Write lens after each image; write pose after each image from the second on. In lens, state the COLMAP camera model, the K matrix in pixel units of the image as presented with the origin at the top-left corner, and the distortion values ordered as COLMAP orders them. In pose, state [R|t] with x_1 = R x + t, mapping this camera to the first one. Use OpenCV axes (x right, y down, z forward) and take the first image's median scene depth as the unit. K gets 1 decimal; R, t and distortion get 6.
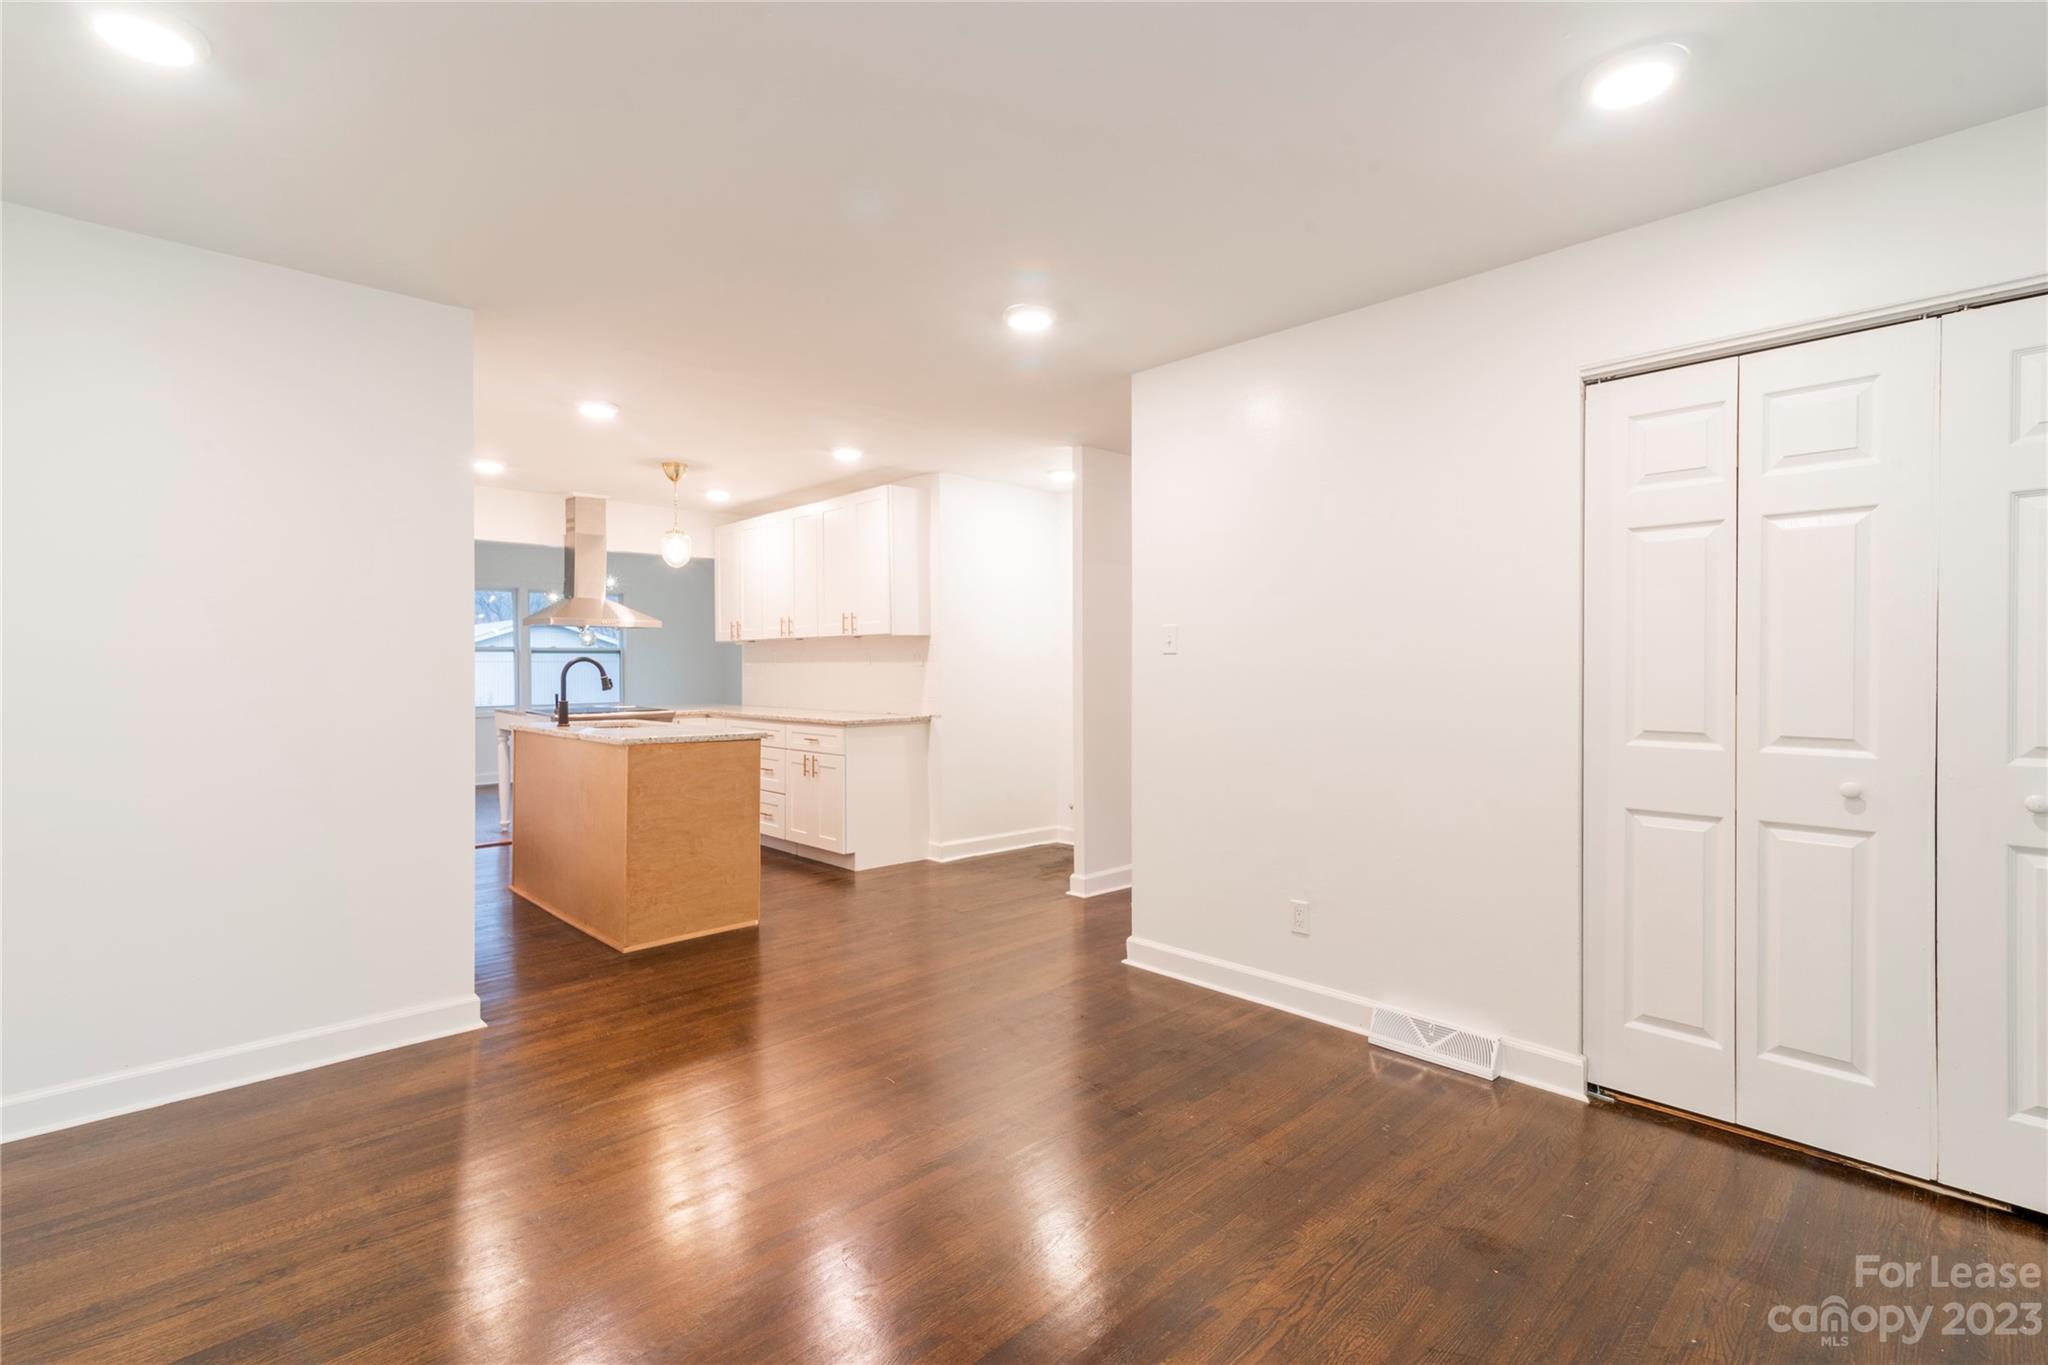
lens RADIAL K [[942.5, 0, 1030.8], [0, 942.5, 671.5], [0, 0, 1]] dist [0.017236, -0.002148]
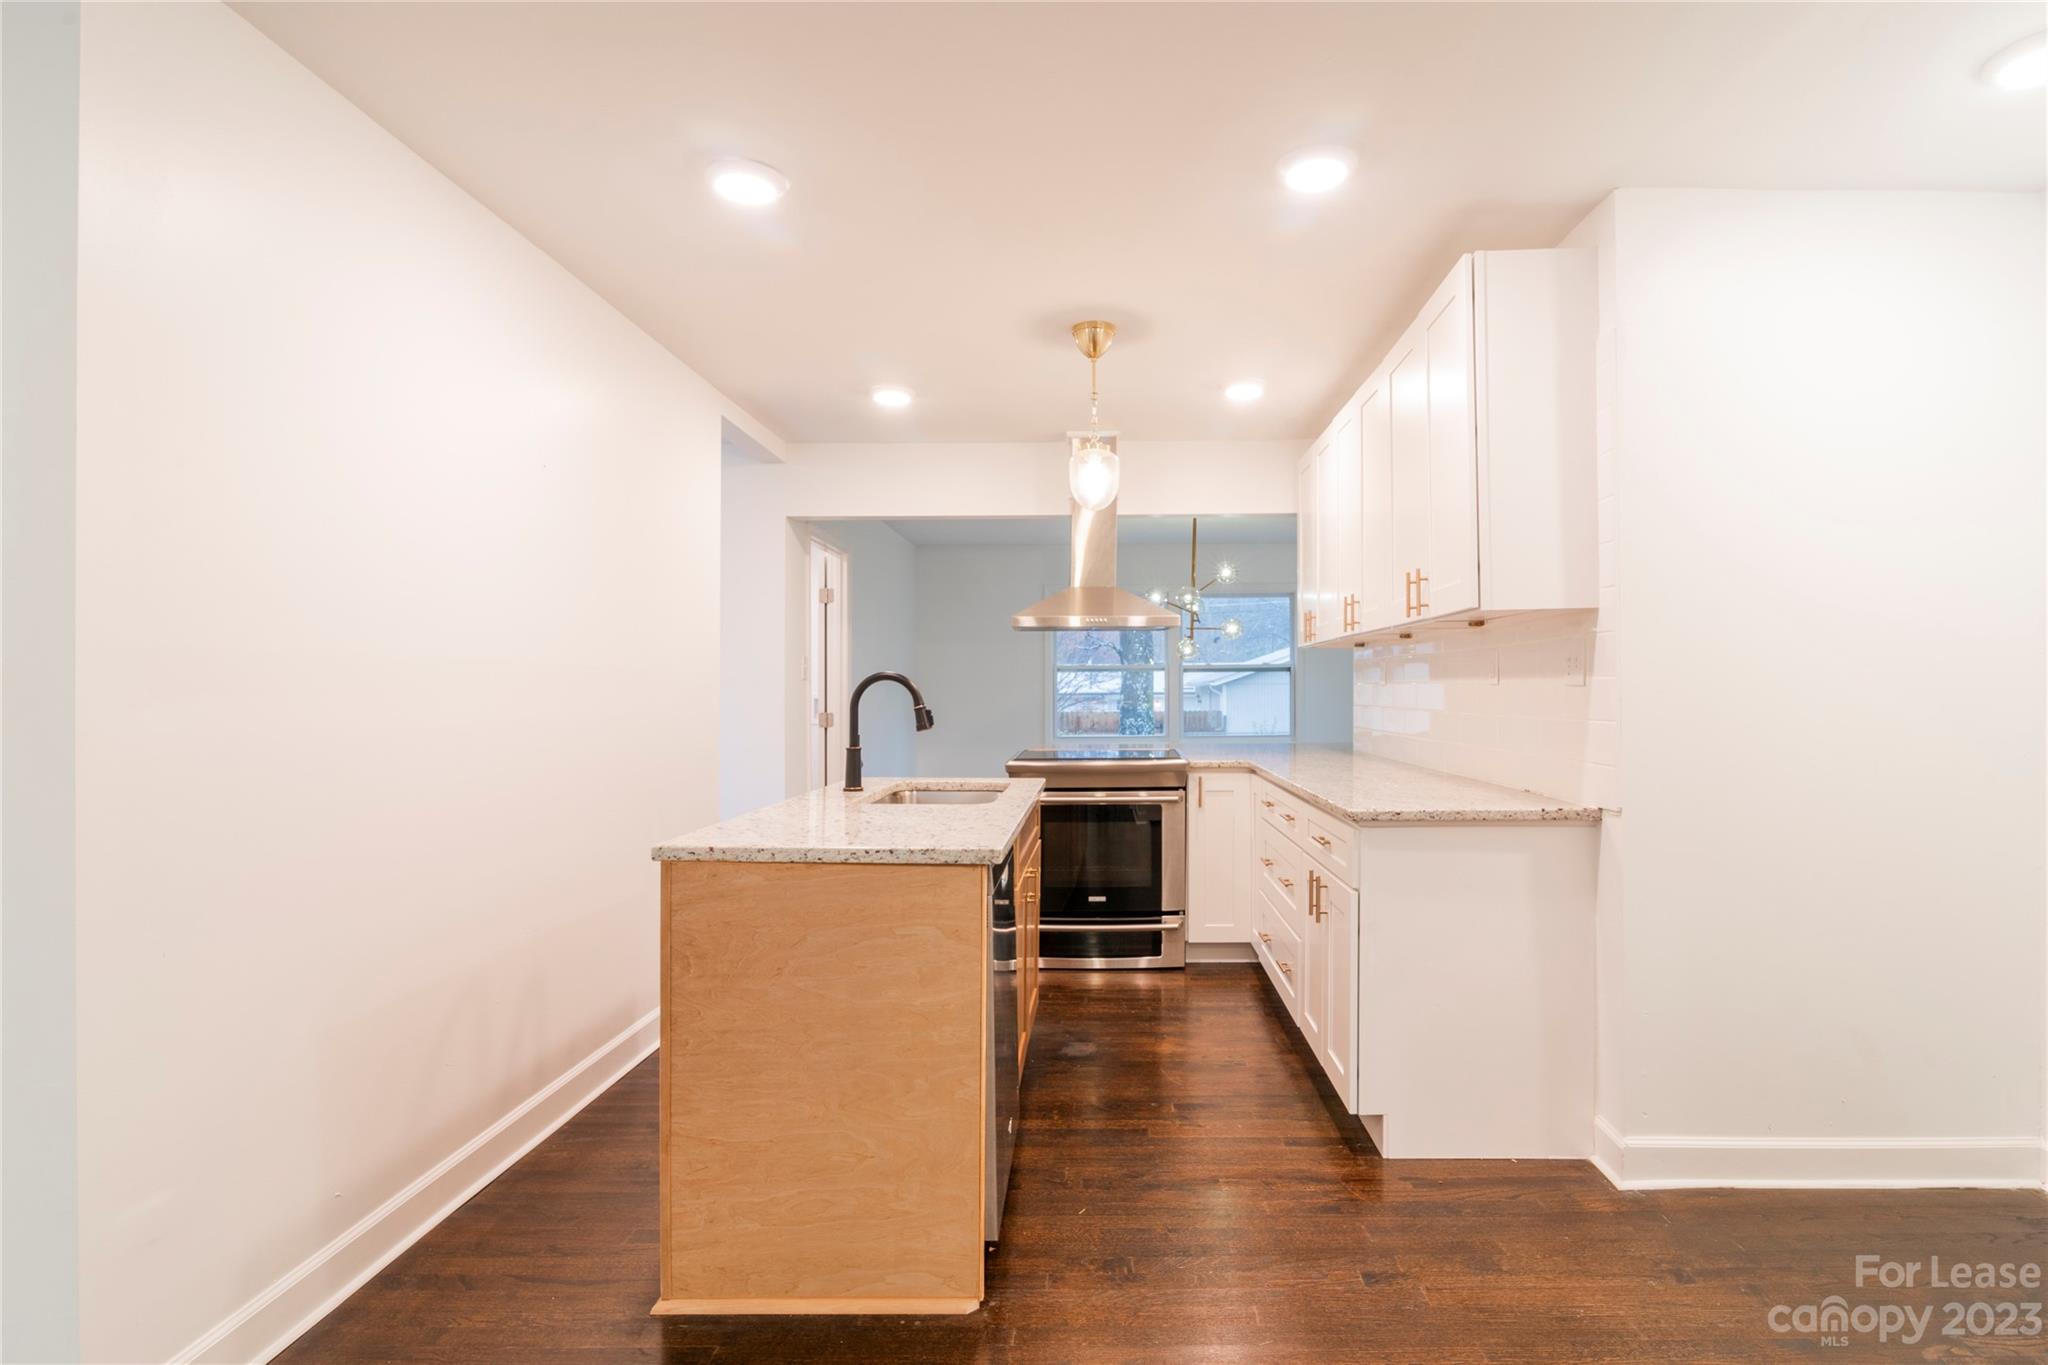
lens RADIAL K [[1062.9, 0, 1030.2], [0, 1062.9, 693.5], [0, 0, 1]] dist [-0.019914, -0.000006]
pose [[0.711442, 0.000933, -0.702744, 0.038548], [-0.001596, 0.999999, -0.000288, -0.001645], [0.702743, 0.001327, 0.711443, 0.515854]]
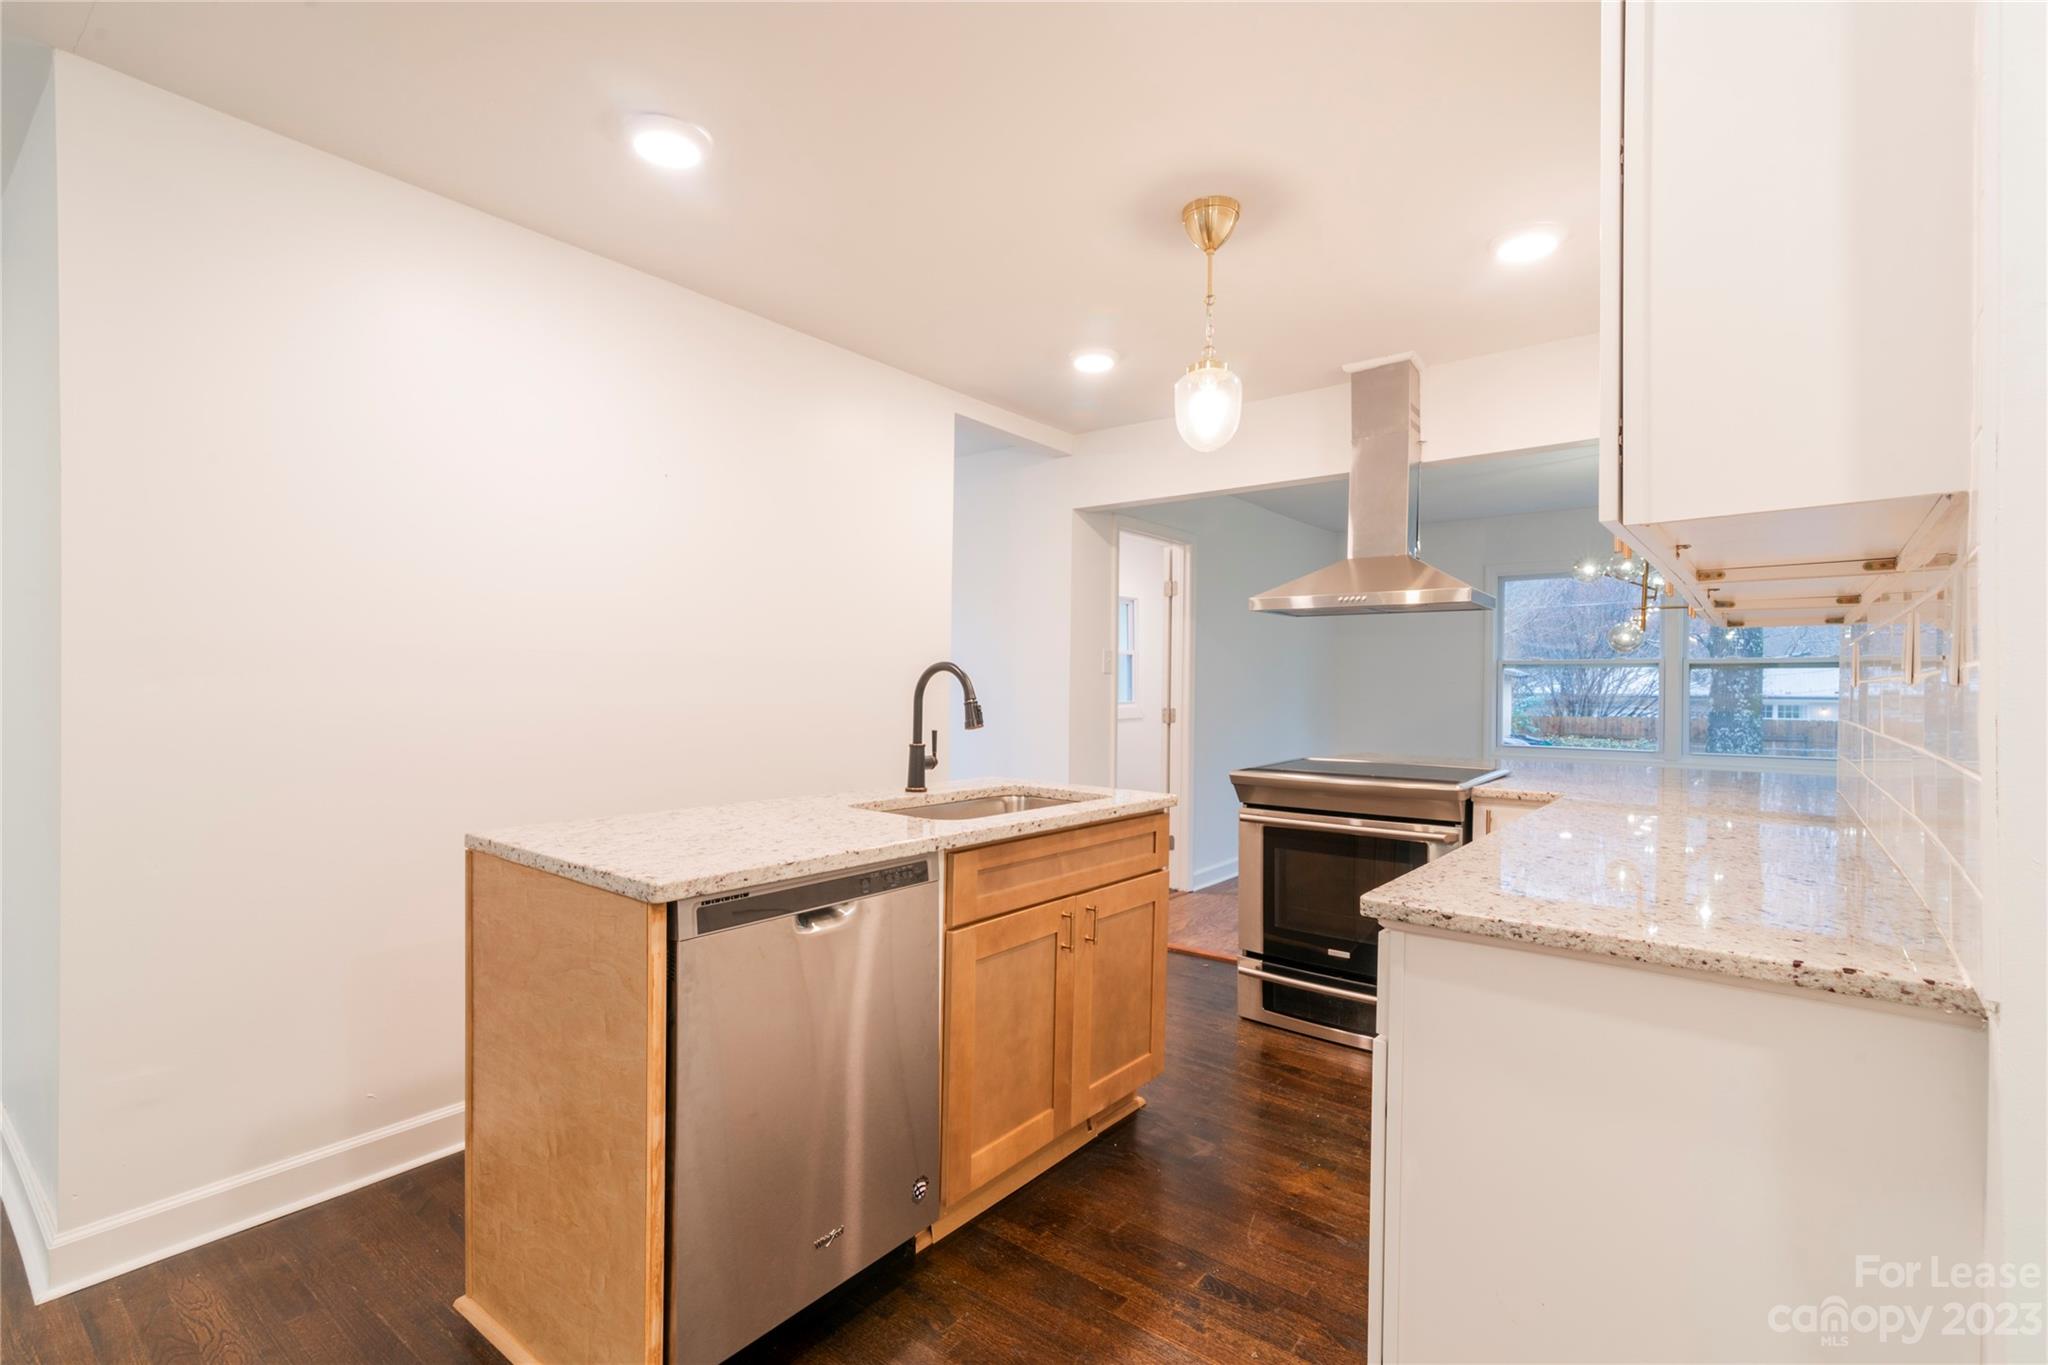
lens RADIAL K [[942.5, 0, 969.7], [0, 942.5, 689.8], [0, 0, 1]] dist [0.017236, -0.002148]
pose [[0.141400, 0.008915, -0.989912, 0.034172], [-0.017606, 0.999824, 0.006489, -0.003018], [0.989796, 0.016511, 0.141533, 0.818232]]
